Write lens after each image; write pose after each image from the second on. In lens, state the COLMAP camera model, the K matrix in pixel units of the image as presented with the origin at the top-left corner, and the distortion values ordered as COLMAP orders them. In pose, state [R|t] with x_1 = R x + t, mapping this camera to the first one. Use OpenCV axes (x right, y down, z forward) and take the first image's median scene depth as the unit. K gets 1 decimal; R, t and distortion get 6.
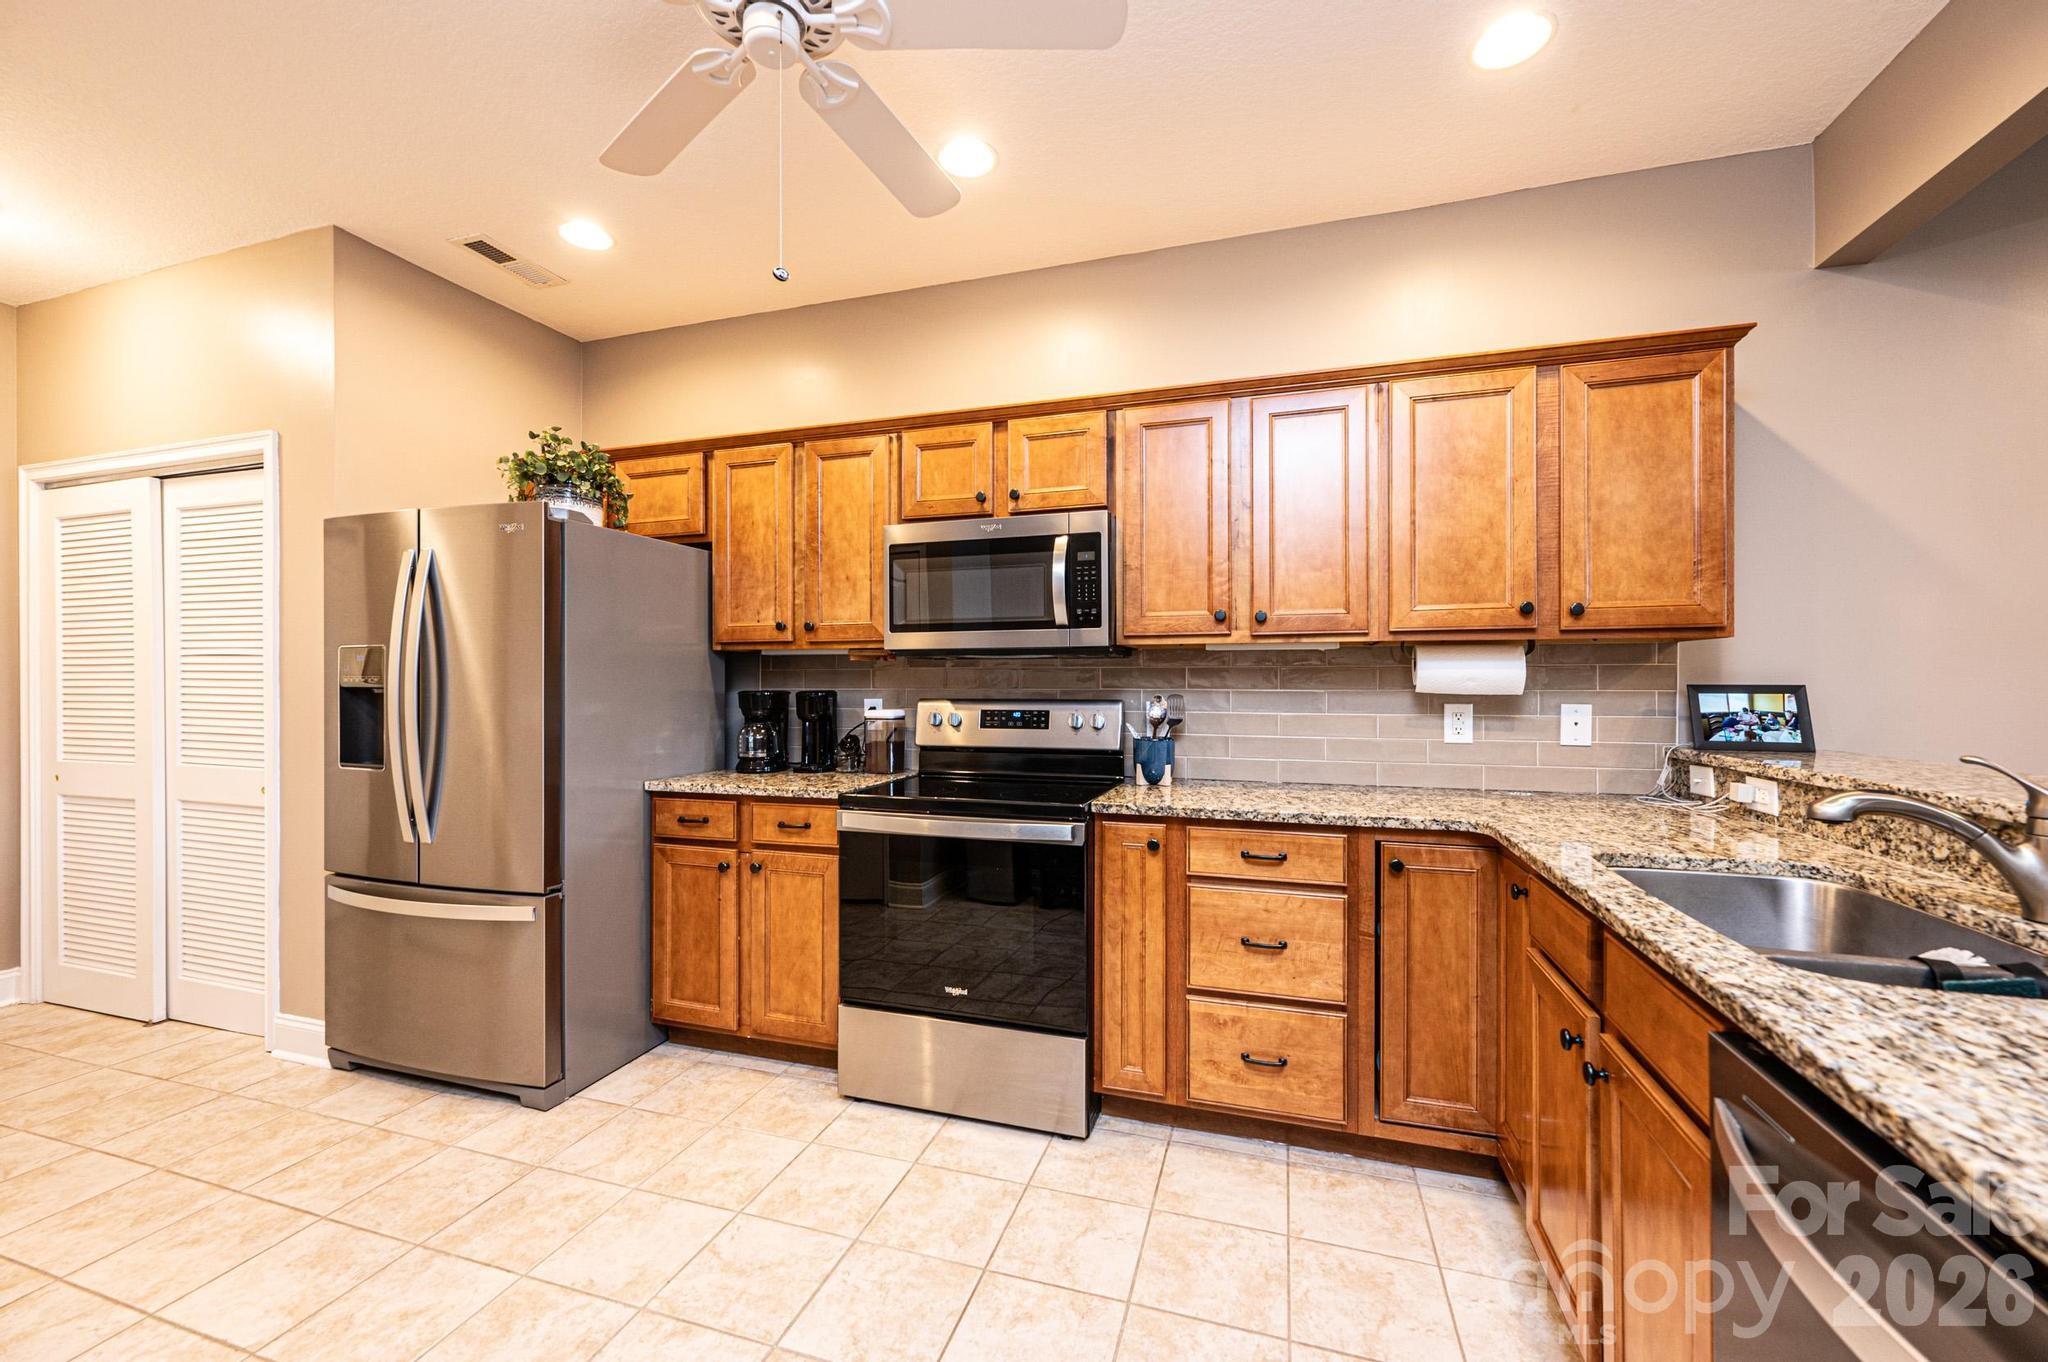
lens RADIAL K [[816.3, 0, 1026.8], [0, 816.3, 681.0], [0, 0, 1]] dist [0.000872, 0.000233]
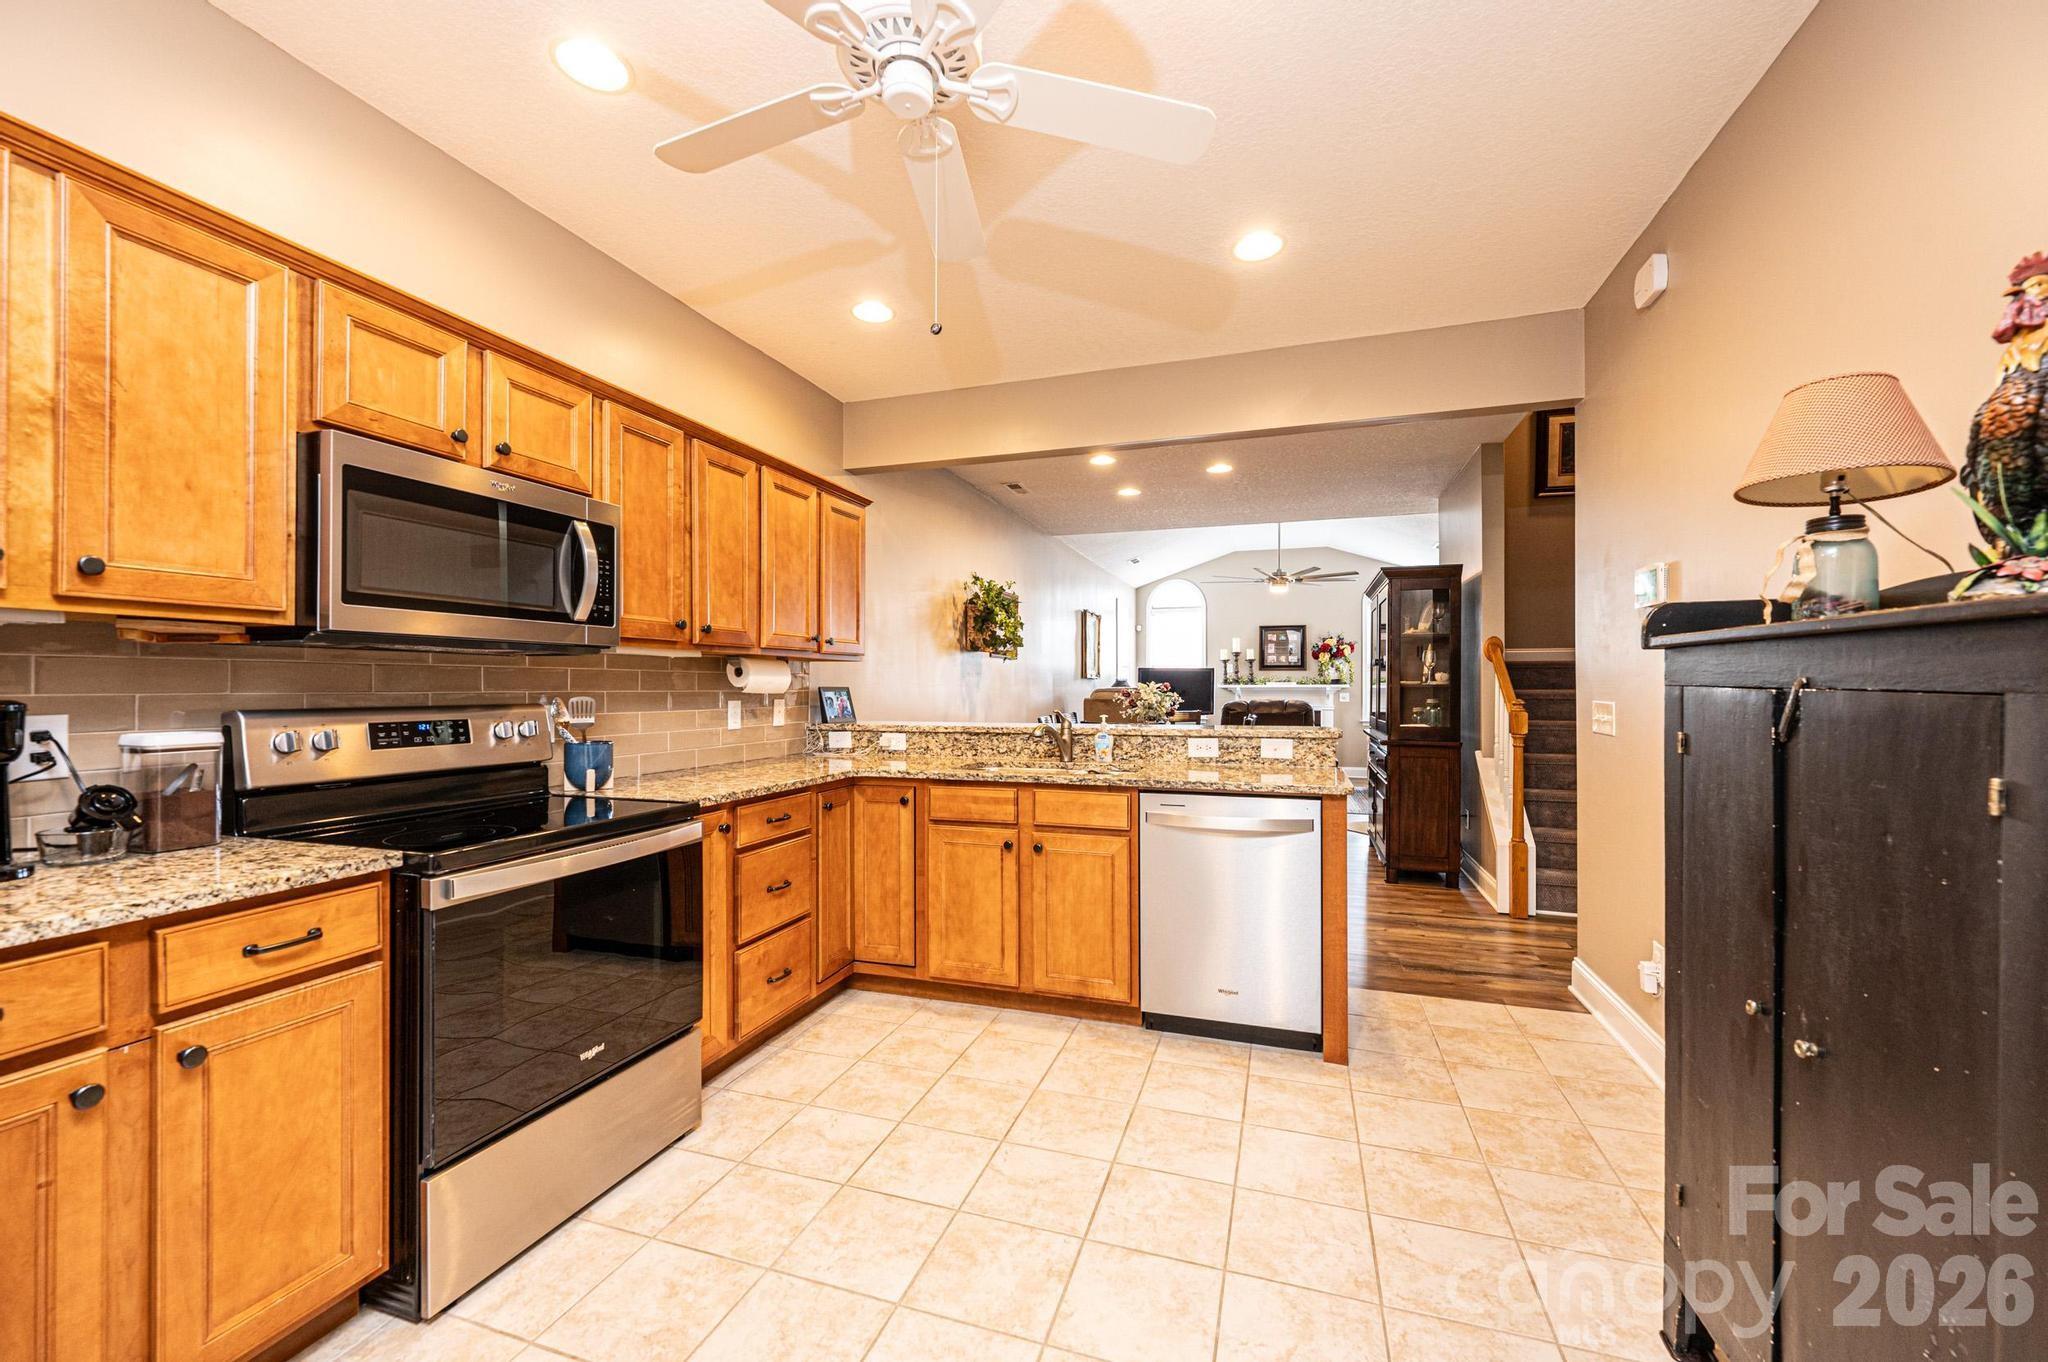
lens RADIAL K [[816.3, 0, 1019.6], [0, 816.3, 679.6], [0, 0, 1]] dist [0.000872, 0.000233]
pose [[0.013160, 0.008397, 0.999878, -0.838285], [-0.005000, 0.999953, -0.008332, 0.001733], [-0.999901, -0.004889, 0.013201, 0.501824]]
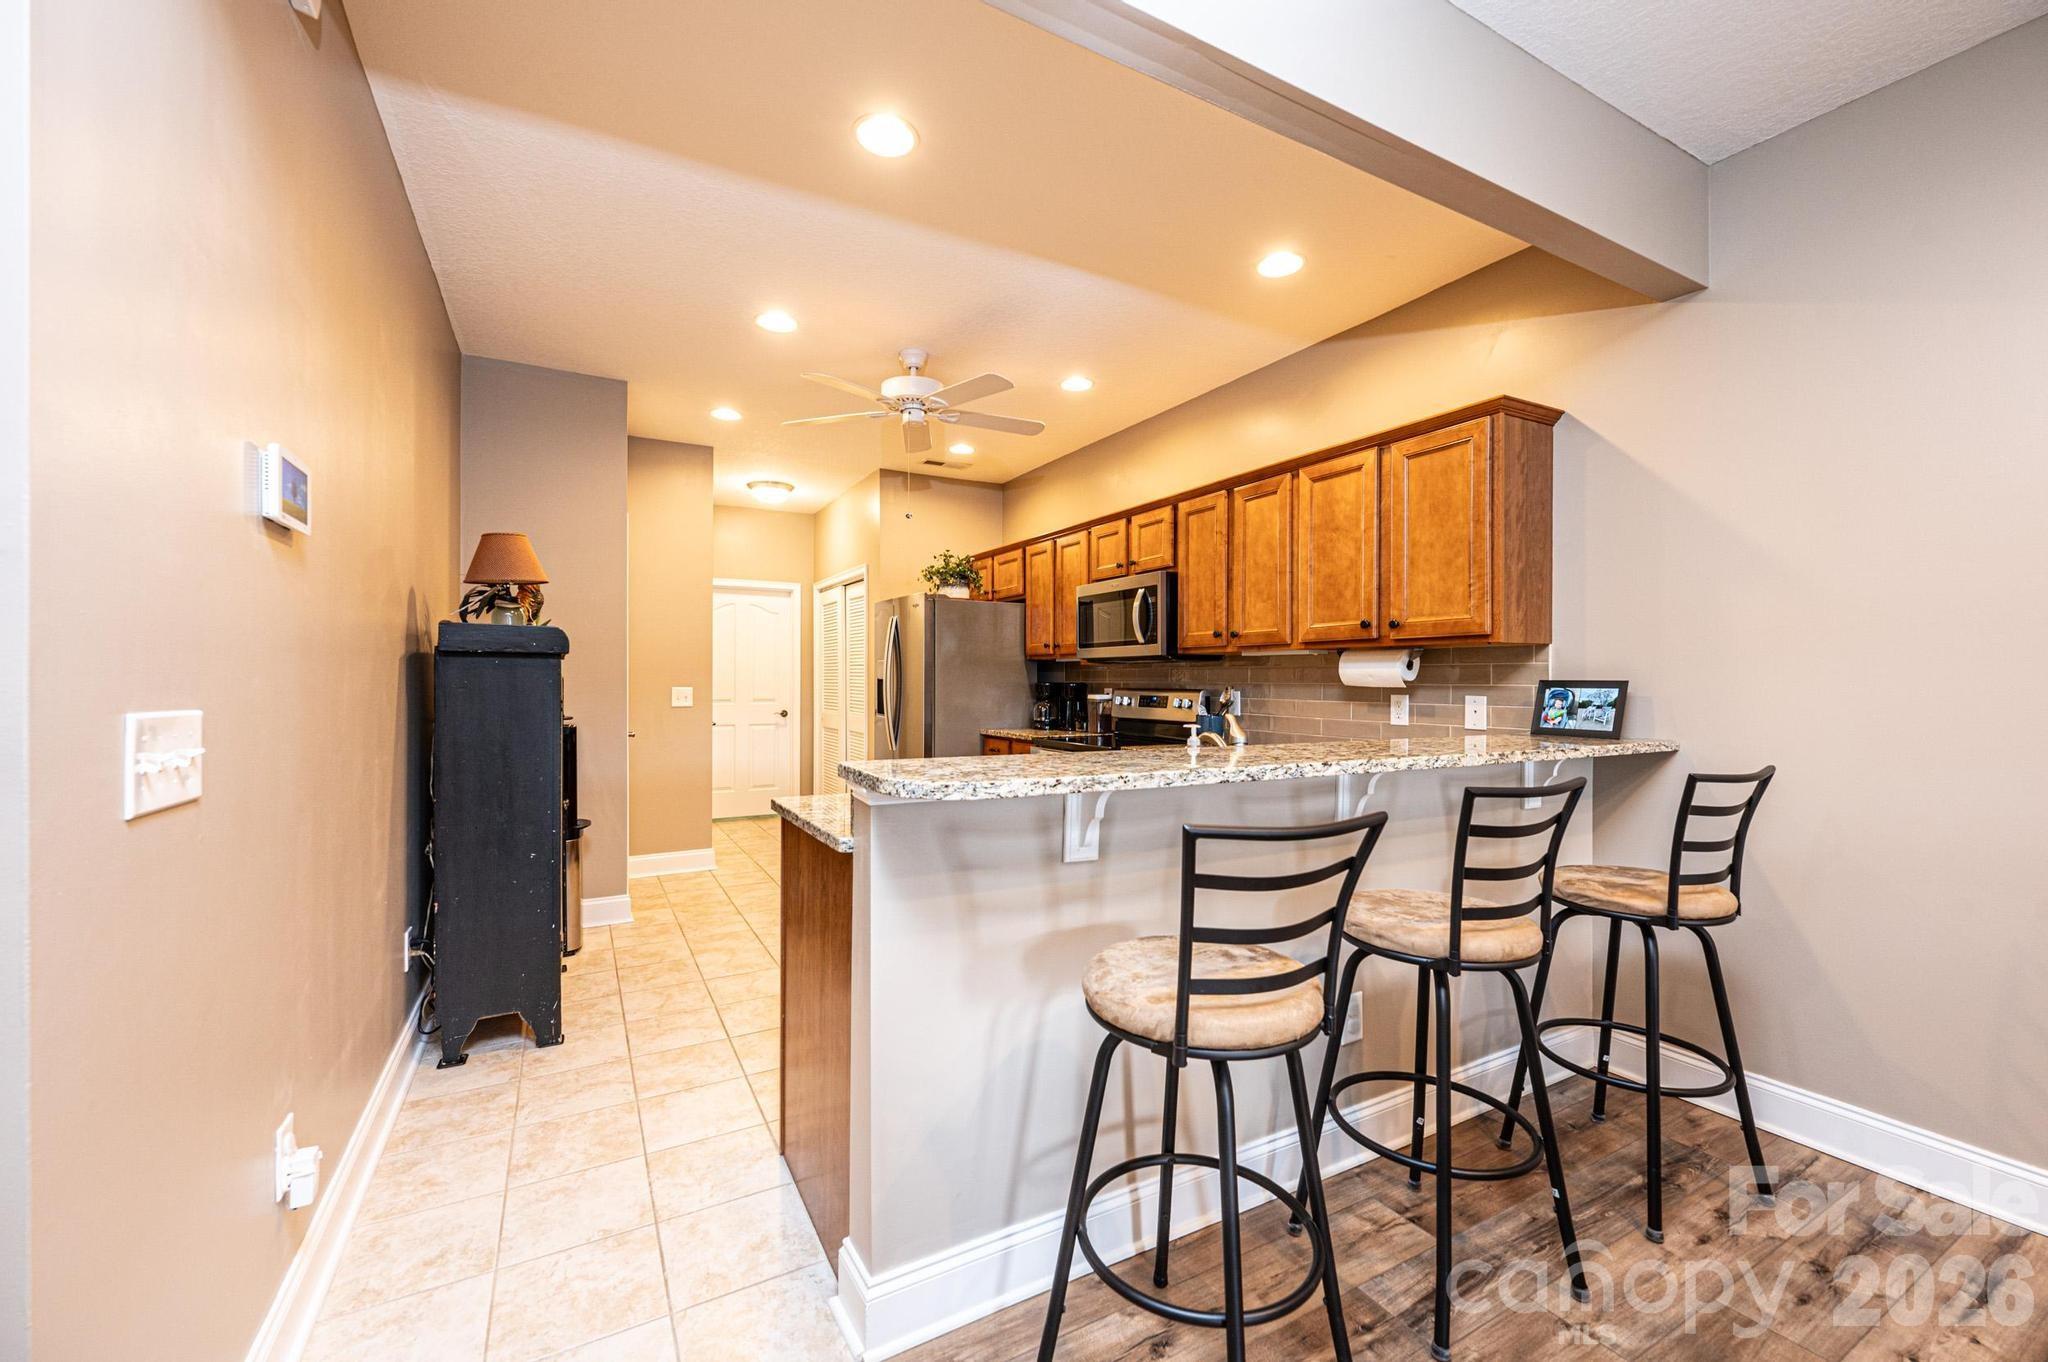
lens RADIAL K [[816.3, 0, 1023.7], [0, 816.3, 687.8], [0, 0, 1]] dist [0.000872, 0.000233]
pose [[0.732463, 0.010441, -0.680727, 0.969069], [-0.007948, 0.999945, 0.006785, 0.012631], [0.680760, 0.000441, 0.732506, -0.353559]]
